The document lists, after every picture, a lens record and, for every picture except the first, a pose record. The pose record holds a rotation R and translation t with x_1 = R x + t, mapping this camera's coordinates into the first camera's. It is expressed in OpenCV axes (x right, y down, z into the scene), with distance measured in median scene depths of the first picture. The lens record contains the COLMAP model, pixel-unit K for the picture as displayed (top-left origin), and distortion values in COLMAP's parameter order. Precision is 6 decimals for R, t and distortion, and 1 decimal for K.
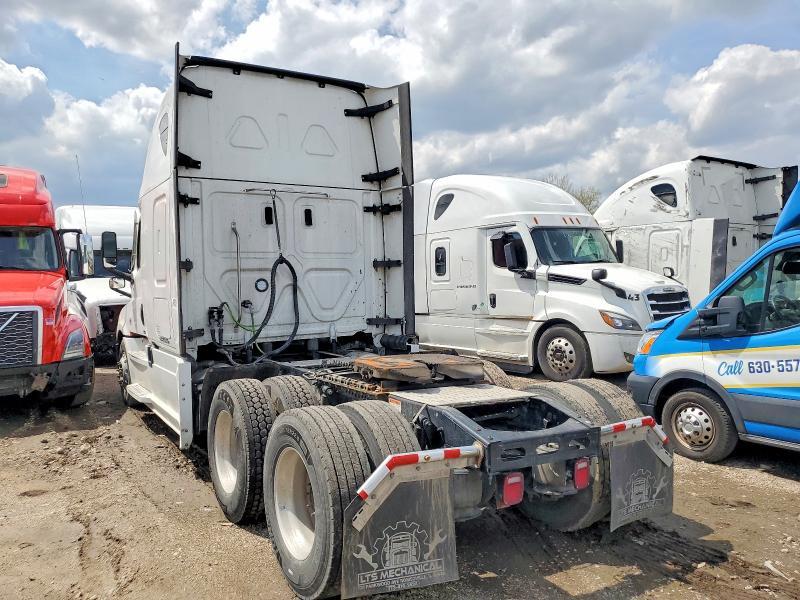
lens RADIAL K [[613.0, 0, 400.0], [0, 613.0, 300.0], [0, 0, 1]] dist [0.036417, -0.098606]
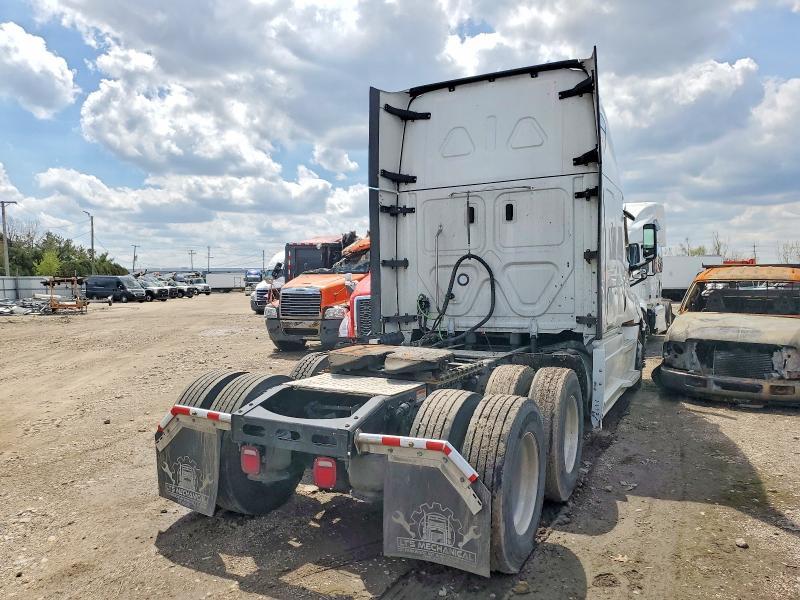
lens RADIAL K [[629.2, 0, 400.0], [0, 629.2, 300.0], [0, 0, 1]] dist [0.002015, -0.003856]
pose [[0.524484, 0.024273, -0.851074, 0.653180], [-0.015784, 0.999699, 0.018784, -0.007252], [0.851274, 0.003582, 0.524709, 0.311113]]
